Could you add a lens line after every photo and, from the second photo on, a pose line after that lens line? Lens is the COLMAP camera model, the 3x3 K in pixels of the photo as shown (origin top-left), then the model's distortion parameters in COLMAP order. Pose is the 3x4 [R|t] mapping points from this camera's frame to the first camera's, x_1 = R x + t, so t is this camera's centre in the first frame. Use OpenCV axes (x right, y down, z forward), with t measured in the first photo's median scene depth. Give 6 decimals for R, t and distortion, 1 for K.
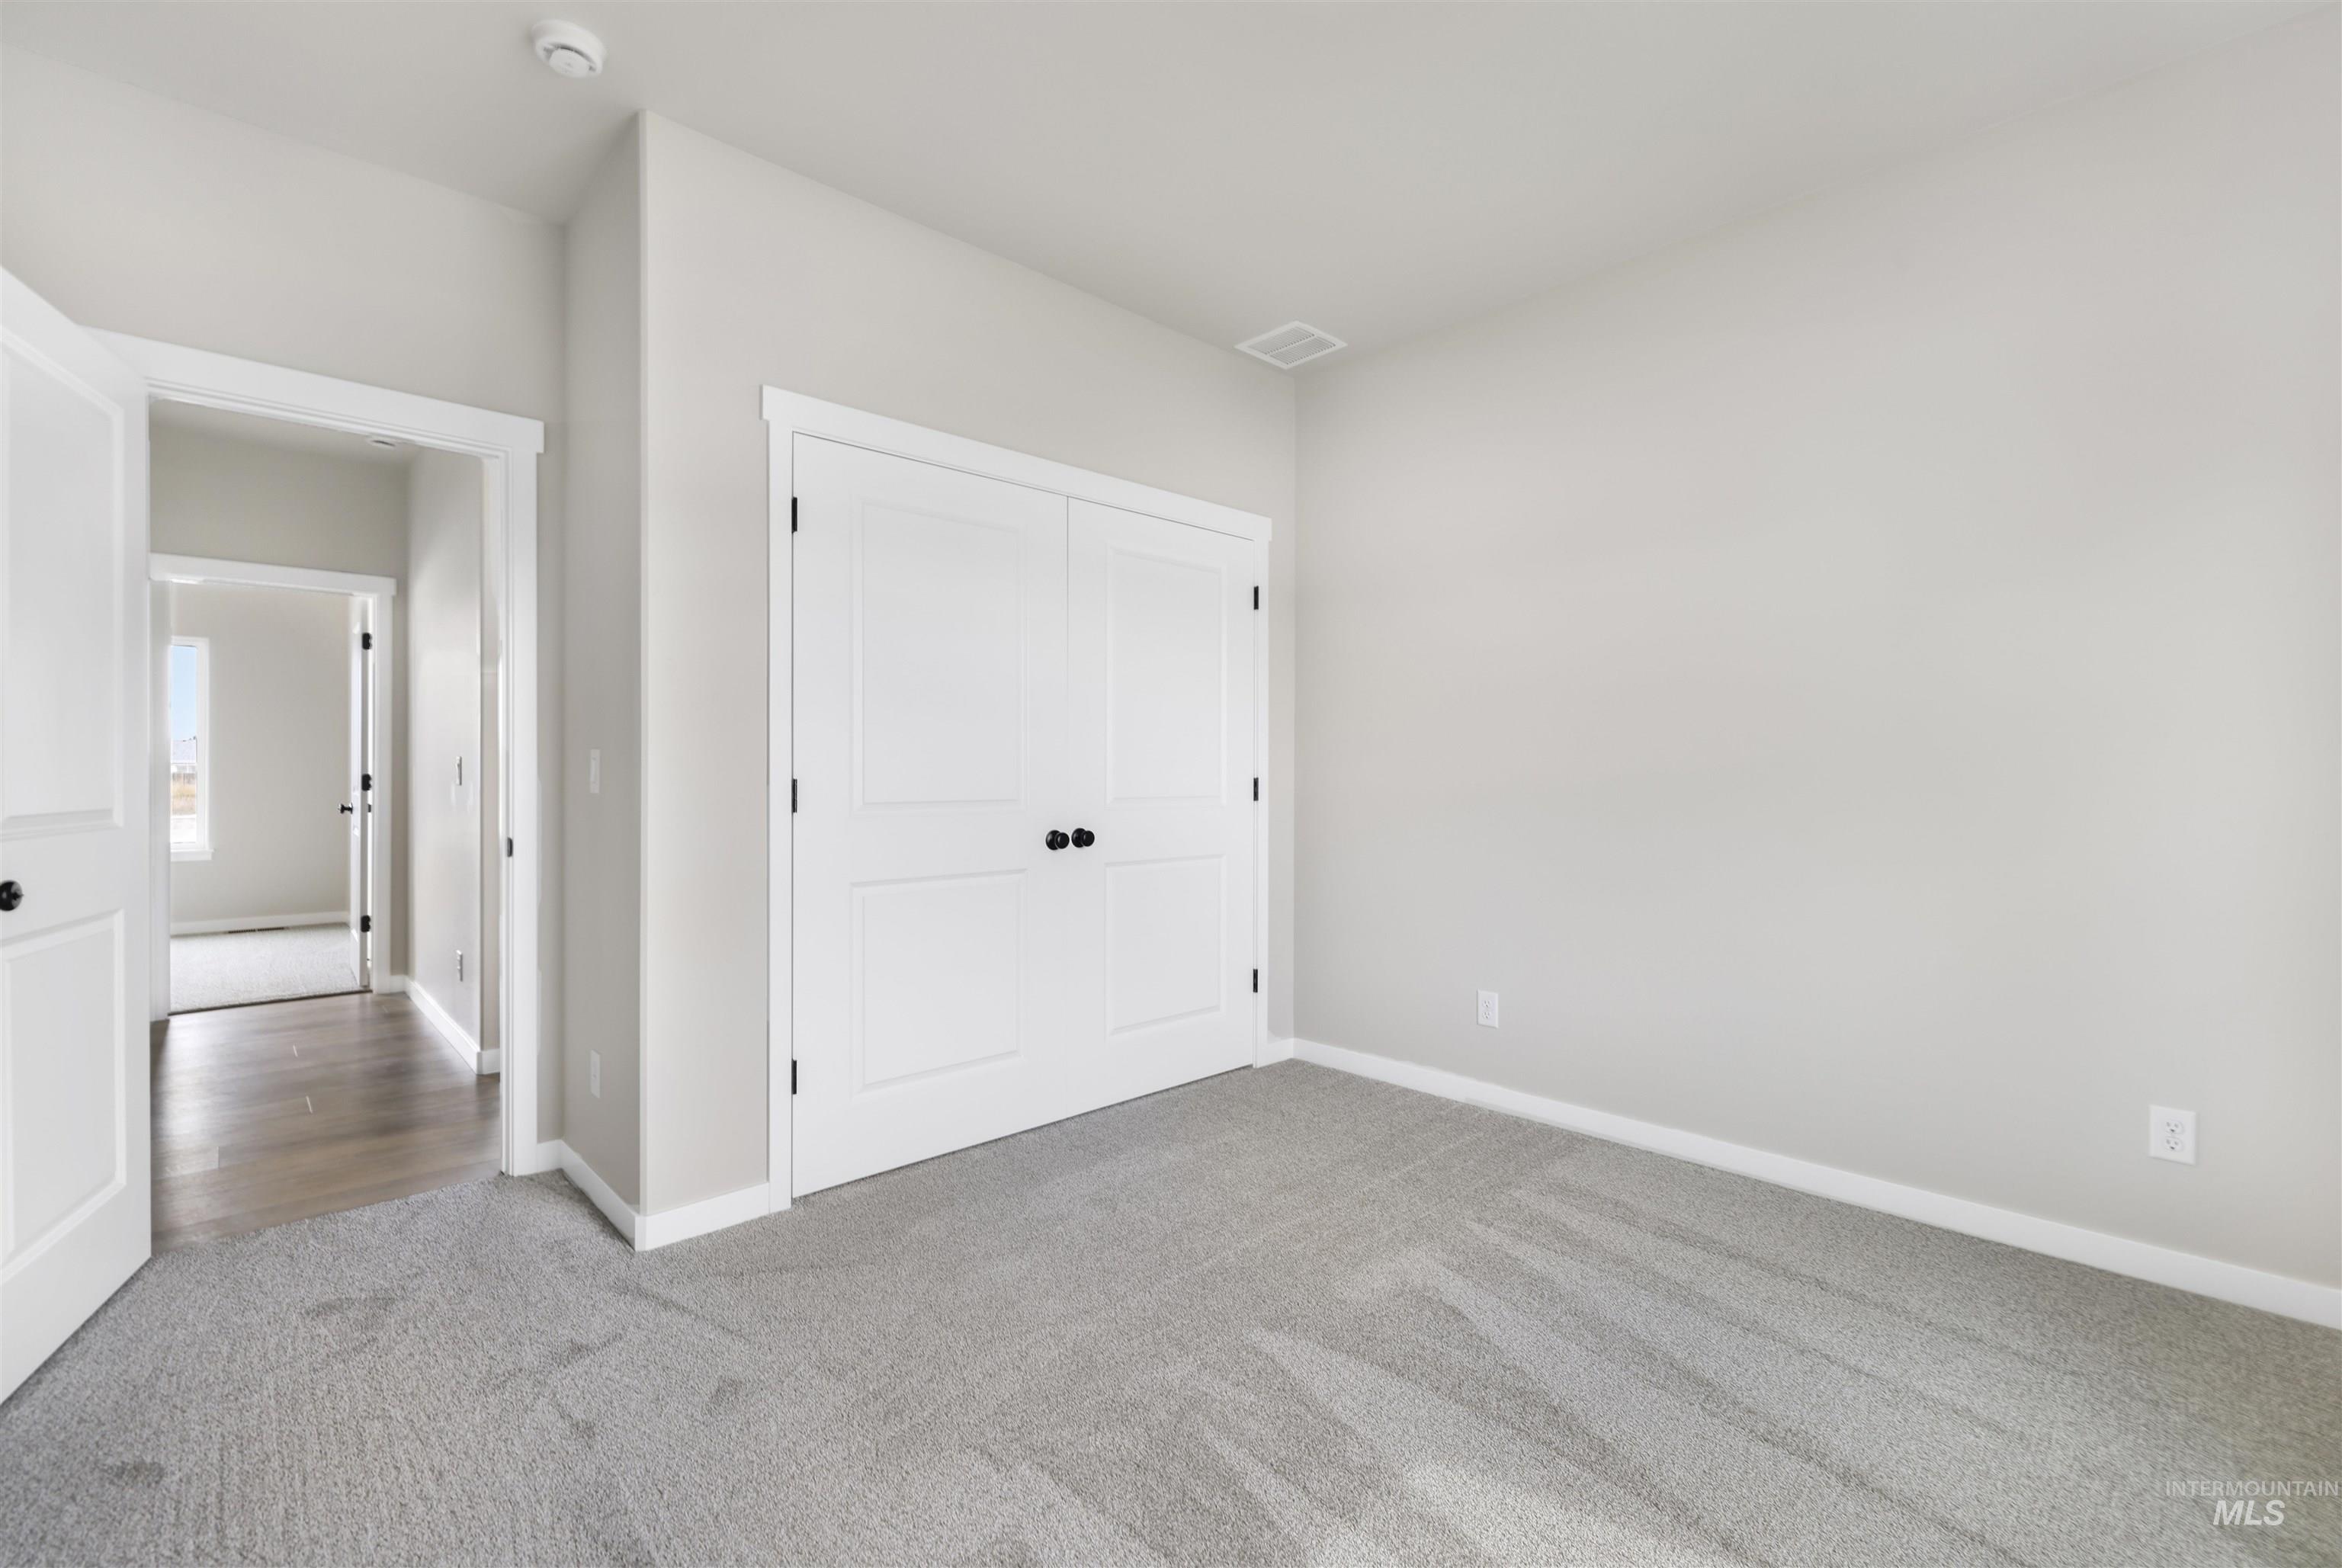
lens RADIAL K [[1022.1, 0, 1155.5], [0, 1022.1, 774.2], [0, 0, 1]] dist [-0.011417, 0.000028]
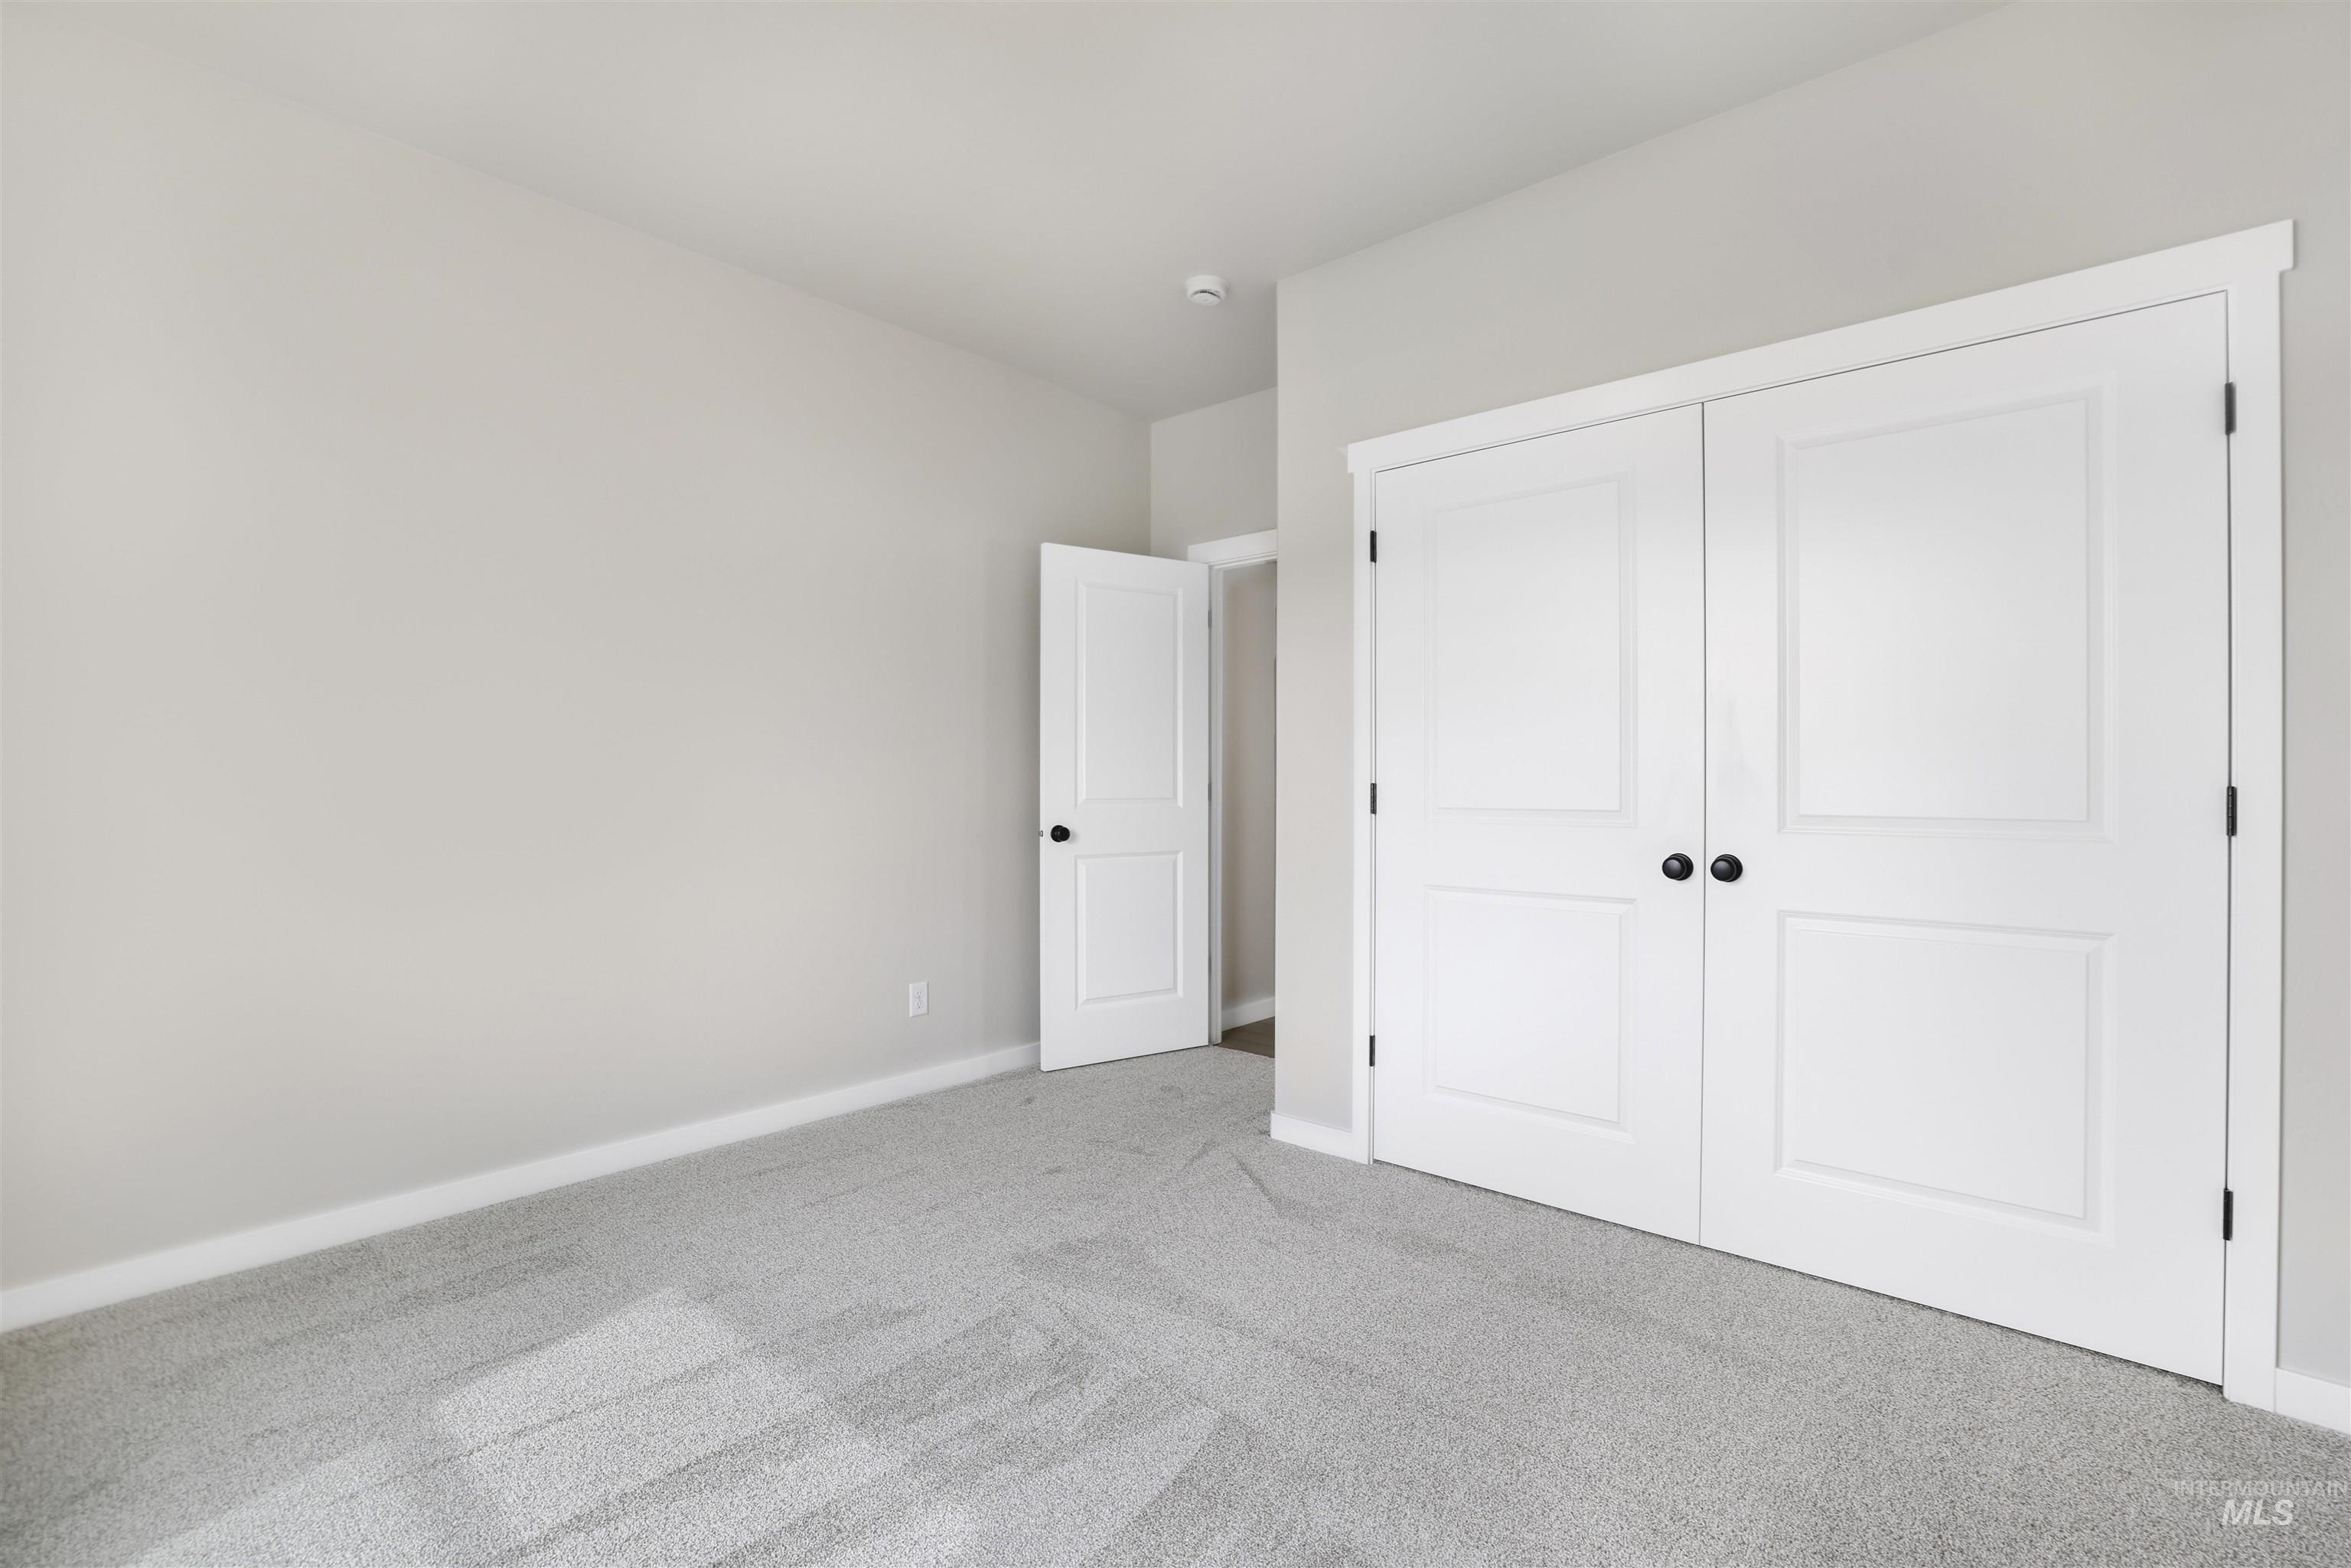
lens RADIAL K [[1026.0, 0, 1159.9], [0, 1026.0, 774.1], [0, 0, 1]] dist [-0.011417, 0.000028]
pose [[0.092165, -0.002583, -0.995740, 0.740180], [0.001672, 0.999996, -0.002439, -0.003093], [0.995742, -0.001440, 0.092169, 0.661455]]
